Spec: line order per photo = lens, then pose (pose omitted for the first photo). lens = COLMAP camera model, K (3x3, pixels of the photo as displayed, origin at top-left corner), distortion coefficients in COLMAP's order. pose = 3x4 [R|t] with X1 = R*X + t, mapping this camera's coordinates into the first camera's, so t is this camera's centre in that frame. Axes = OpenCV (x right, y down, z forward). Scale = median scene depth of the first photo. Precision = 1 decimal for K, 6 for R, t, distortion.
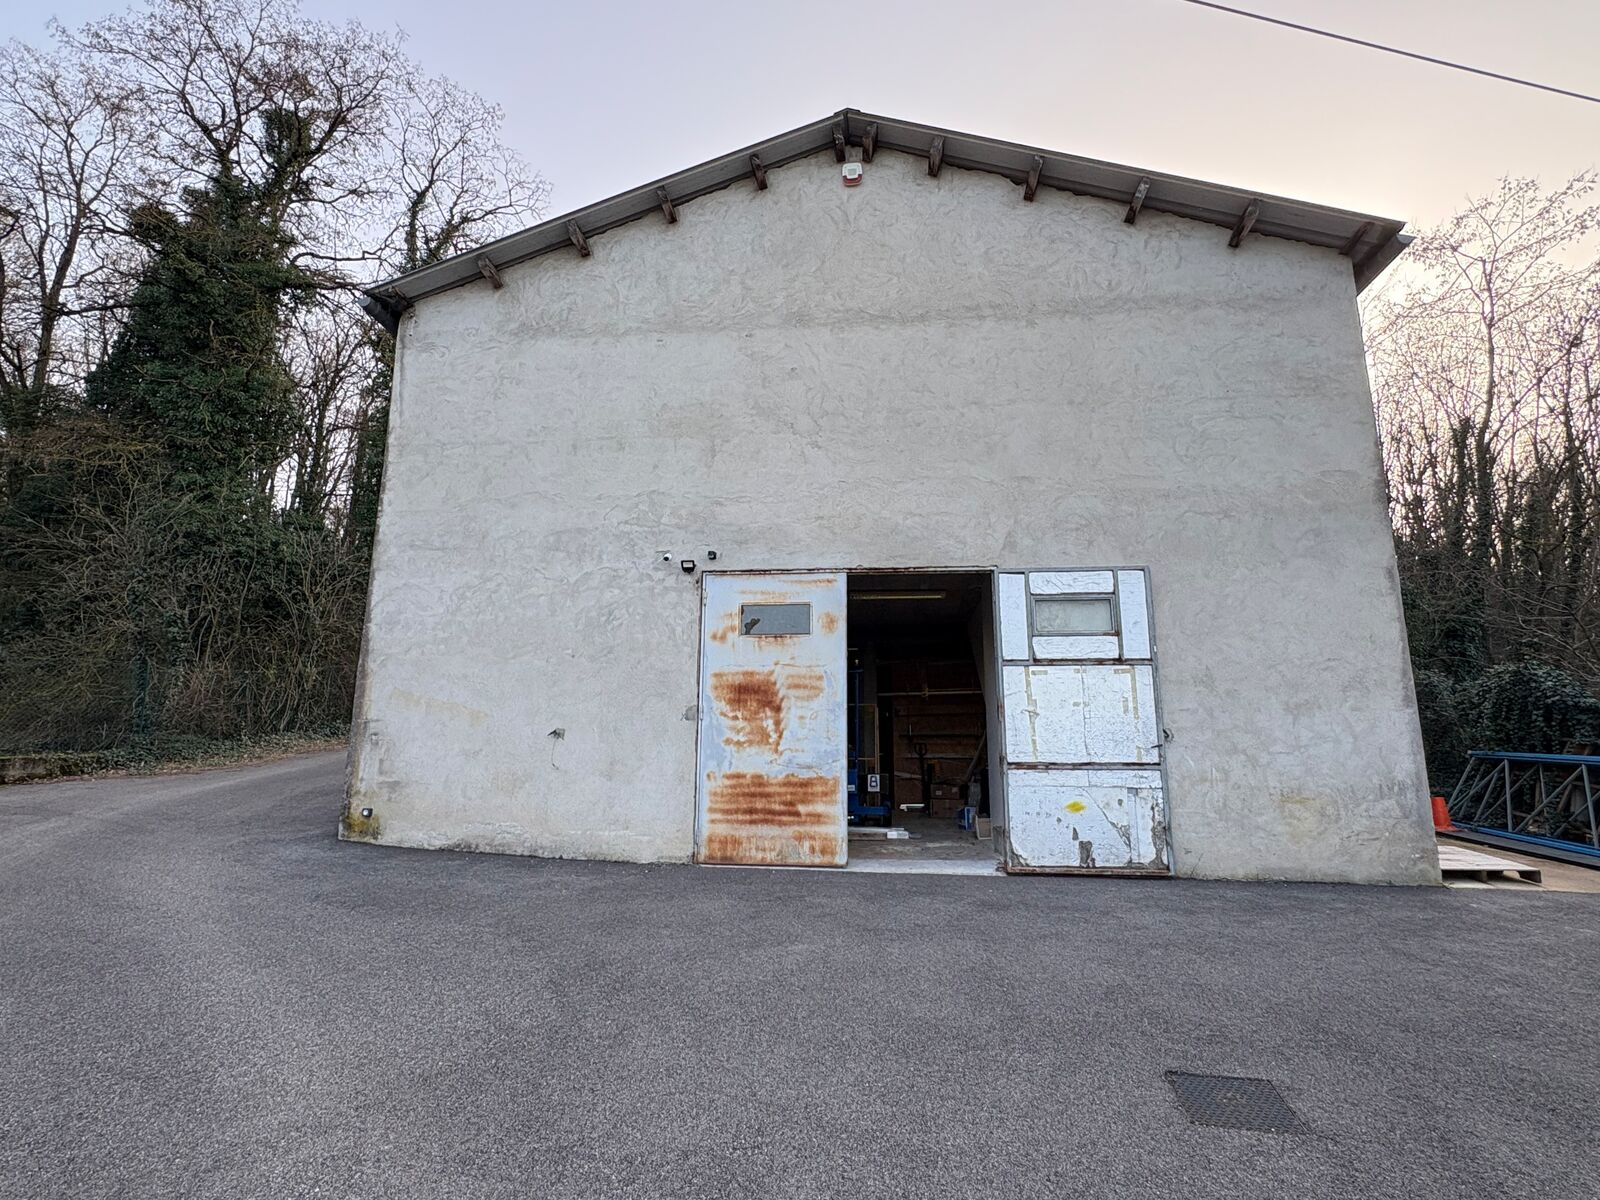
lens RADIAL K [[802.4, 0, 800.0], [0, 802.4, 600.0], [0, 0, 1]] dist [-0.000149, 0.000169]
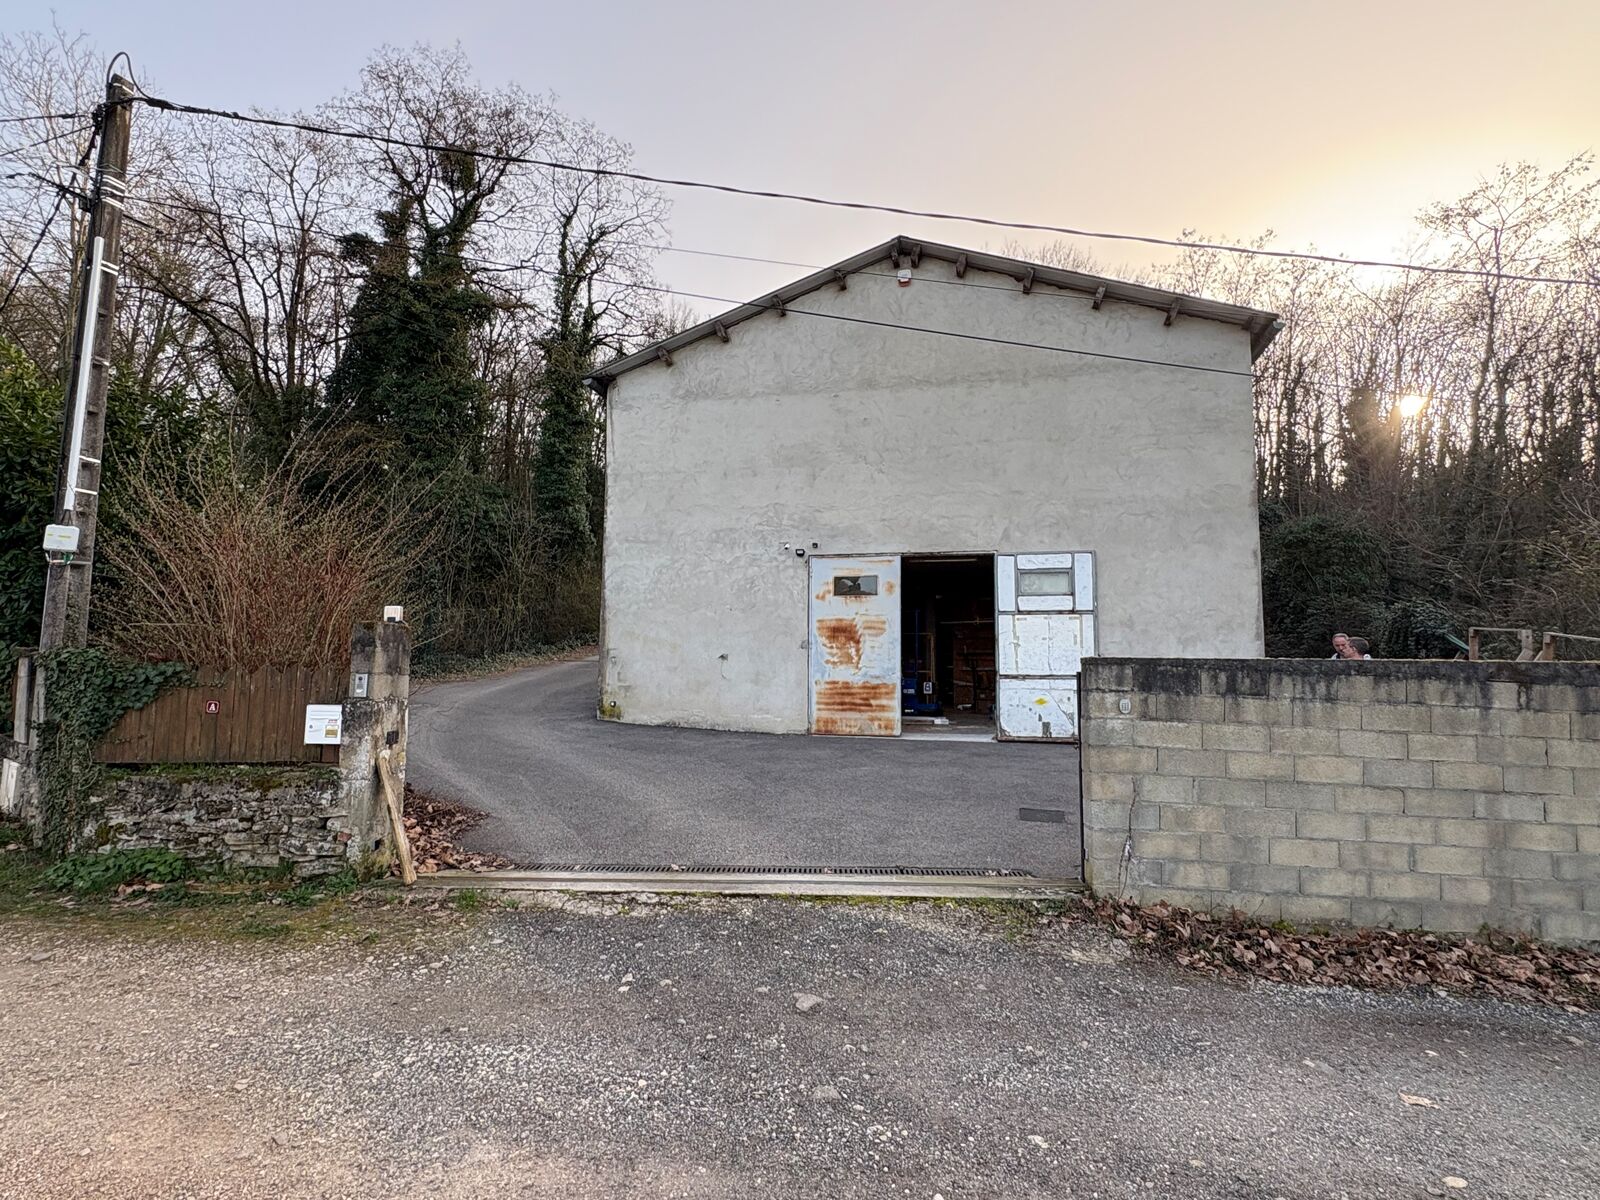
lens RADIAL K [[802.4, 0, 800.0], [0, 802.4, 600.0], [0, 0, 1]] dist [-0.000149, 0.000169]
pose [[0.992638, -0.010531, -0.120662, 0.050999], [0.023698, 0.993846, 0.108209, -0.121670], [0.118780, -0.110272, 0.986778, -0.579785]]
